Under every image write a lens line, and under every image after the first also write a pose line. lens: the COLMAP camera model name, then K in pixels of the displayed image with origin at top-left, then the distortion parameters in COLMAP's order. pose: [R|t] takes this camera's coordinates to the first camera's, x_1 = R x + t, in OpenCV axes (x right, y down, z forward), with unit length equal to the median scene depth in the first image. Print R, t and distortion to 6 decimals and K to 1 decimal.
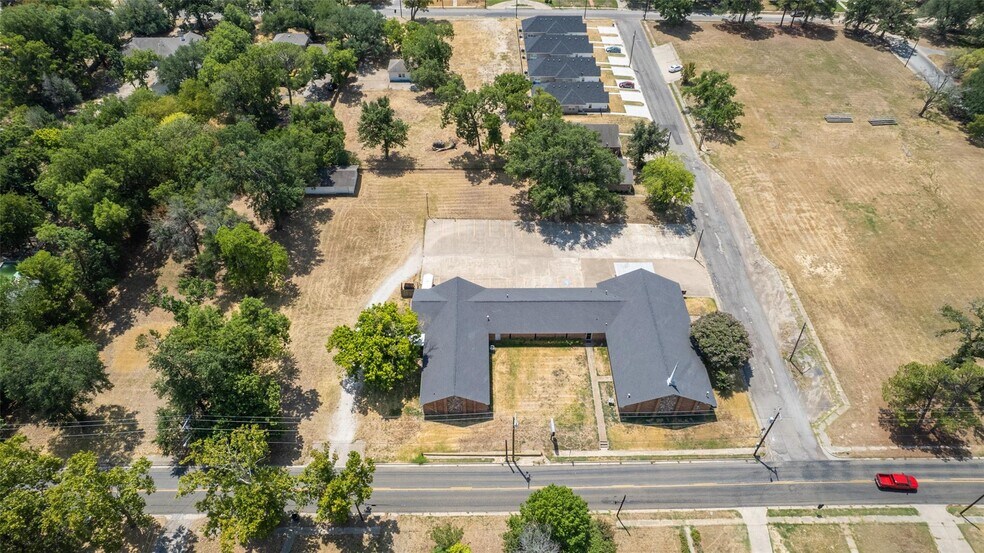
lens RADIAL K [[628.3, 0, 492.0], [0, 628.3, 276.5], [0, 0, 1]] dist [-0.084687, 0.074944]
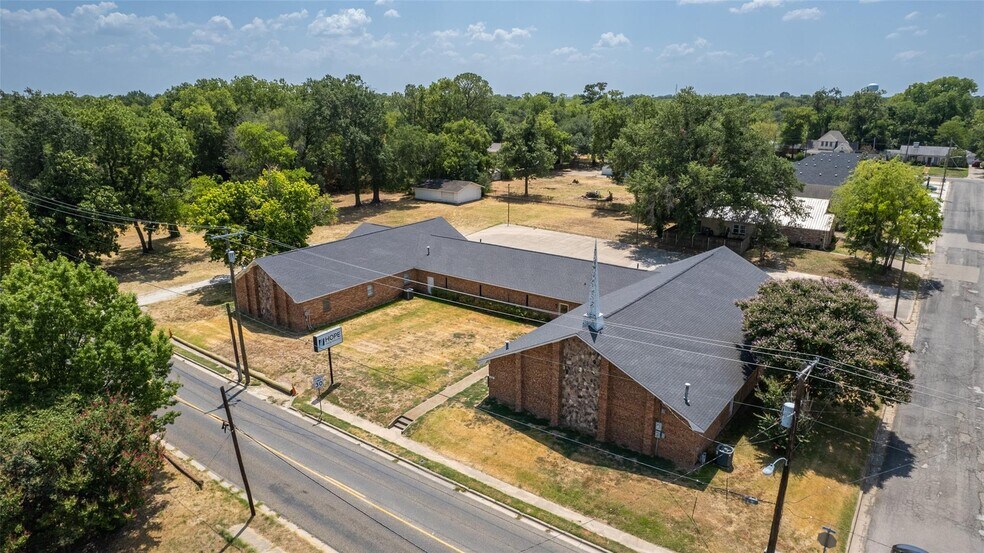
lens RADIAL K [[630.3, 0, 492.3], [0, 630.3, 265.5], [0, 0, 1]] dist [-0.058811, 0.040921]
pose [[0.796644, 0.152059, -0.585009, 0.355173], [-0.416033, 0.840049, -0.348187, 0.232724], [0.438492, 0.520765, 0.732482, 0.503515]]
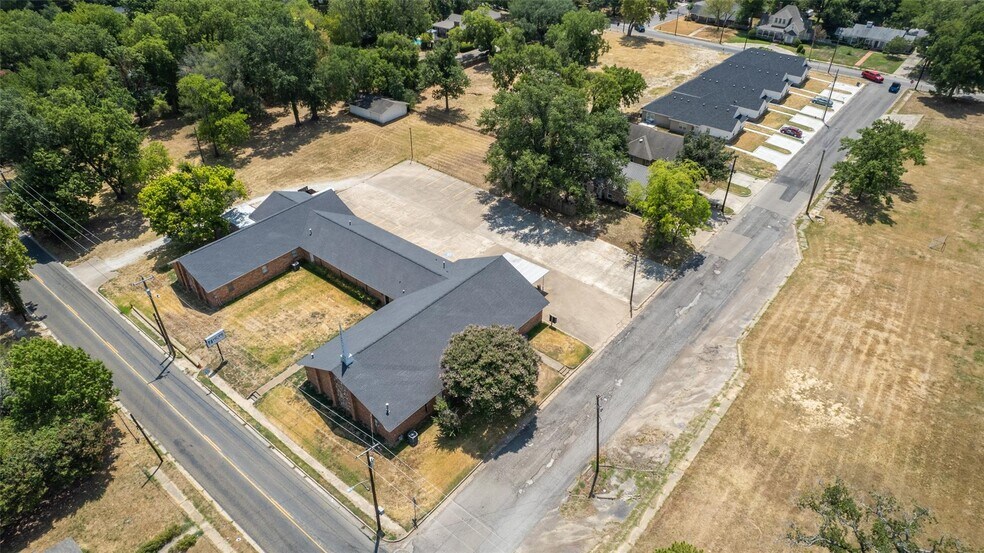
lens RADIAL K [[628.3, 0, 492.0], [0, 628.3, 276.5], [0, 0, 1]] dist [-0.084687, 0.074944]
pose [[0.763933, 0.366406, -0.531180, 0.562309], [-0.442721, 0.896472, -0.018328, 0.023878], [0.469473, 0.249166, 0.847061, 0.362874]]
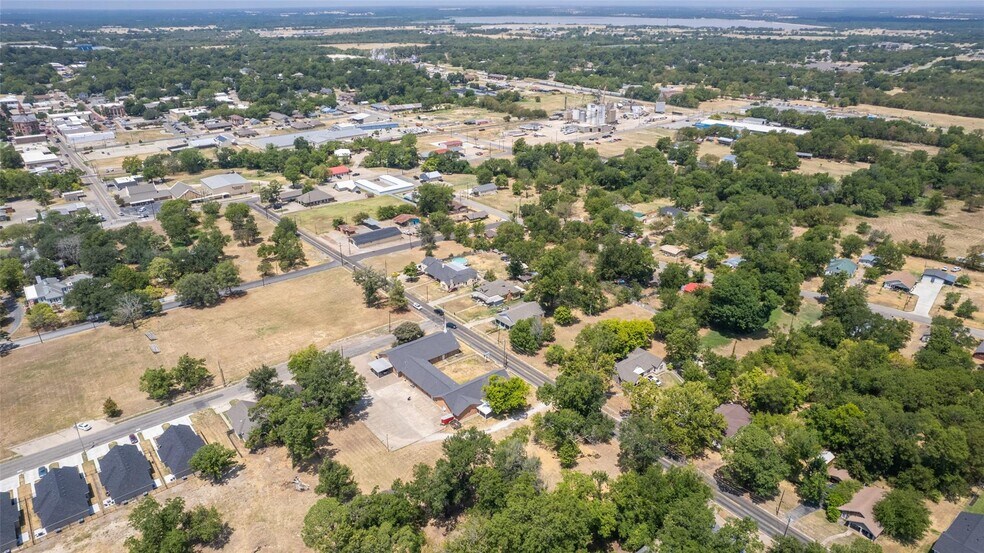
lens RADIAL K [[628.3, 0, 492.0], [0, 628.3, 276.5], [0, 0, 1]] dist [-0.084687, 0.074944]
pose [[-0.612147, -0.326871, 0.720022, -1.183967], [0.548365, 0.480557, 0.684368, -1.175729], [-0.569712, 0.813769, -0.114927, 0.765559]]
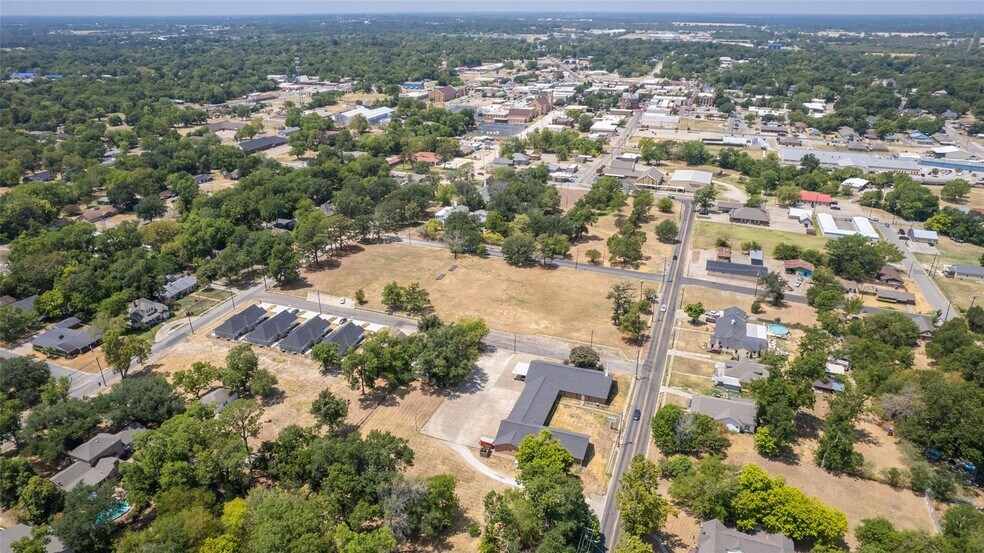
lens RADIAL K [[628.3, 0, 492.0], [0, 628.3, 276.5], [0, 0, 1]] dist [-0.084687, 0.074944]
pose [[0.360603, -0.378138, 0.852629, -1.171717], [0.652177, 0.755741, 0.059343, -0.352045], [-0.666806, 0.534666, 0.519135, -0.015103]]
